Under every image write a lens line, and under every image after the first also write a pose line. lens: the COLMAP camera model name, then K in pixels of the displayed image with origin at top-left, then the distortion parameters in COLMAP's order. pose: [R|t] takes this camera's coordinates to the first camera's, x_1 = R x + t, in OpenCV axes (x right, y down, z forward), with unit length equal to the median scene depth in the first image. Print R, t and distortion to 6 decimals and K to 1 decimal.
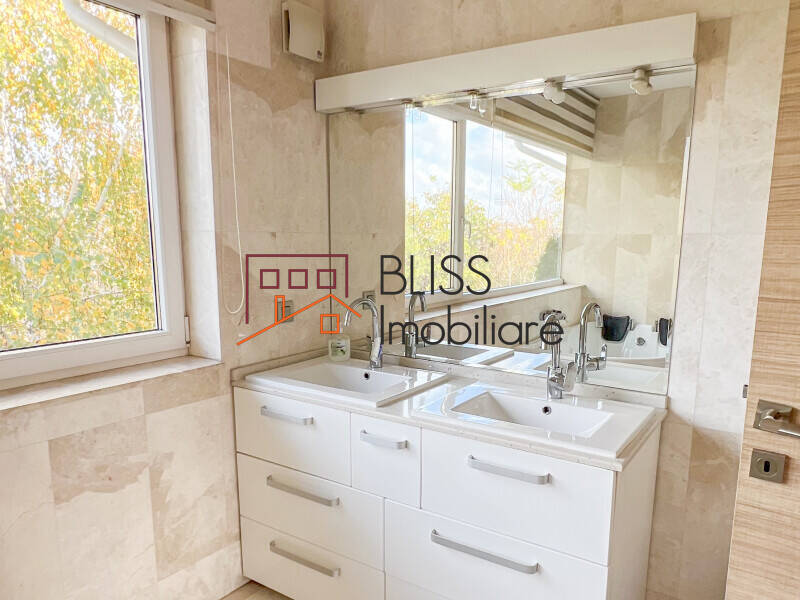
lens RADIAL K [[593.4, 0, 401.1], [0, 593.4, 338.4], [0, 0, 1]] dist [-0.002589, -0.003648]
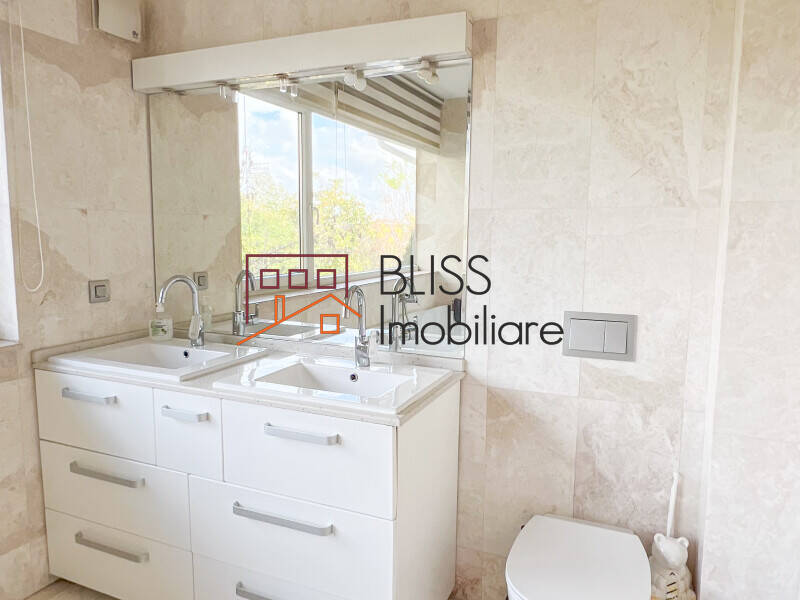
lens RADIAL K [[578.9, 0, 400.0], [0, 578.9, 300.0], [0, 0, 1]] dist [-0.000064, -0.003720]
pose [[0.983991, -0.017699, 0.177337, 0.129629], [0.027746, 0.998137, -0.054341, 0.037427], [-0.176045, 0.058392, 0.982649, -0.016127]]
